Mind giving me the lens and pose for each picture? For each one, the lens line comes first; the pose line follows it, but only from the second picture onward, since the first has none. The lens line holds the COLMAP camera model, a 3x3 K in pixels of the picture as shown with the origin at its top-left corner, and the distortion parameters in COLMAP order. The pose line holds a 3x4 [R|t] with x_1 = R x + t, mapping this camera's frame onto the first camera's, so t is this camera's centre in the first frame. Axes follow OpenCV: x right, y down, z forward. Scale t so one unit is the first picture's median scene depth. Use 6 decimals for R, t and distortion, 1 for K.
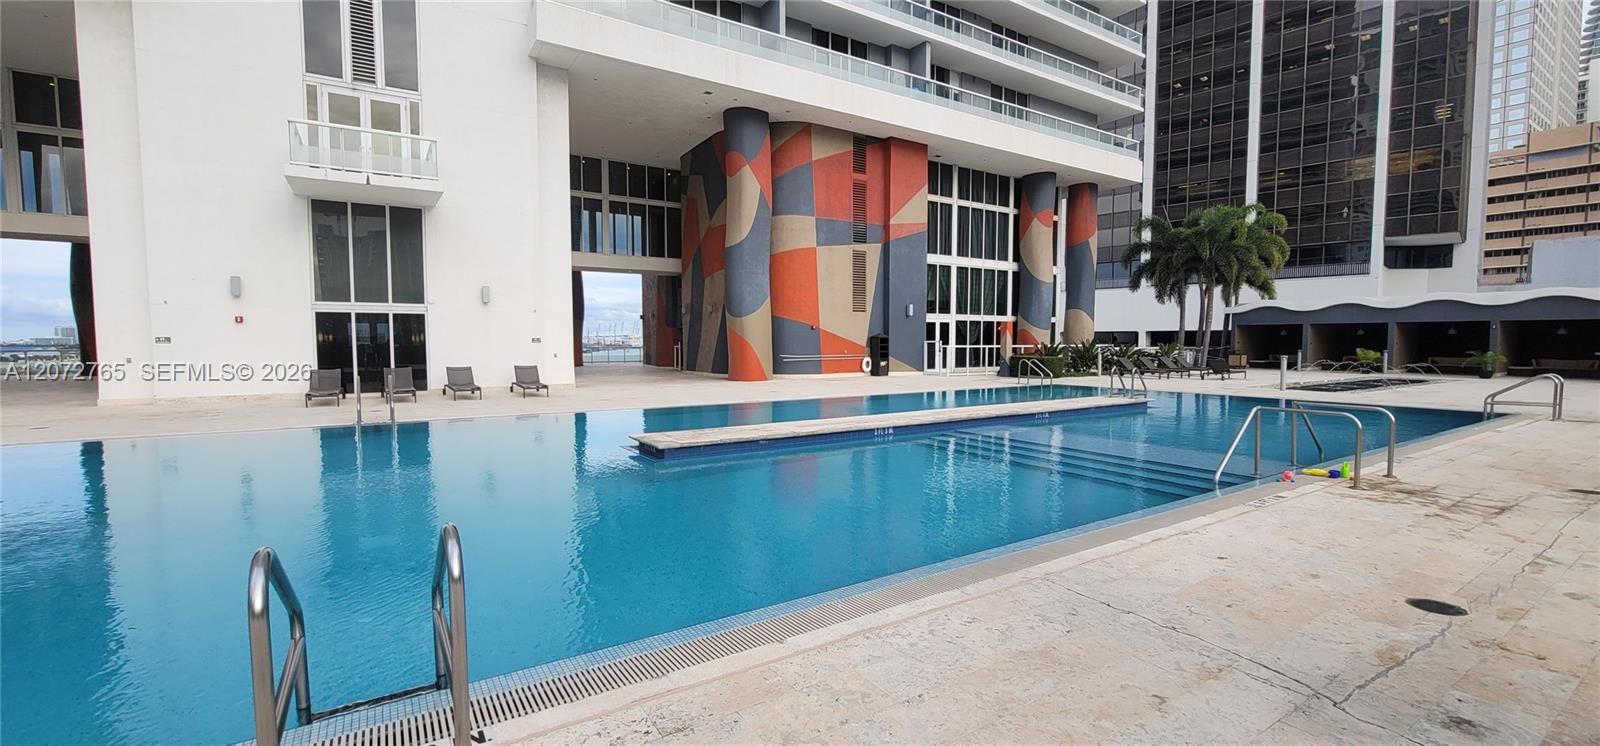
lens RADIAL K [[653.9, 0, 794.9], [0, 653.9, 378.9], [0, 0, 1]] dist [-0.015455, 0.009482]
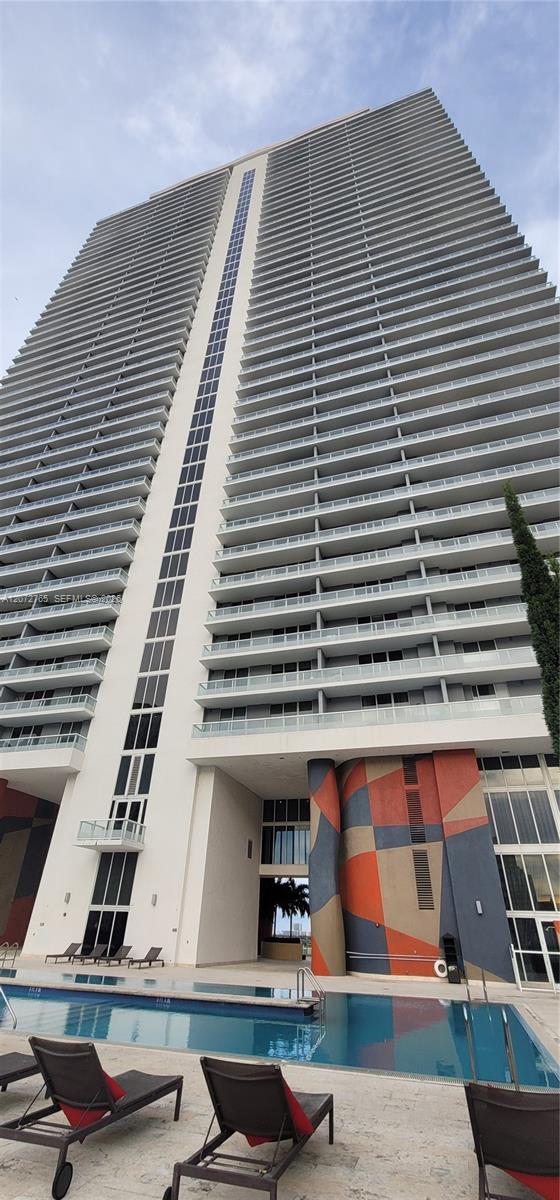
lens RADIAL K [[490.4, 0, 280.0], [0, 490.4, 600.0], [0, 0, 1]] dist [-0.015455, 0.009482]
pose [[0.640498, -0.418140, -0.644143, 1.063091], [-0.078454, 0.798757, -0.596517, -0.011548], [0.763942, 0.432603, 0.478798, 0.264774]]
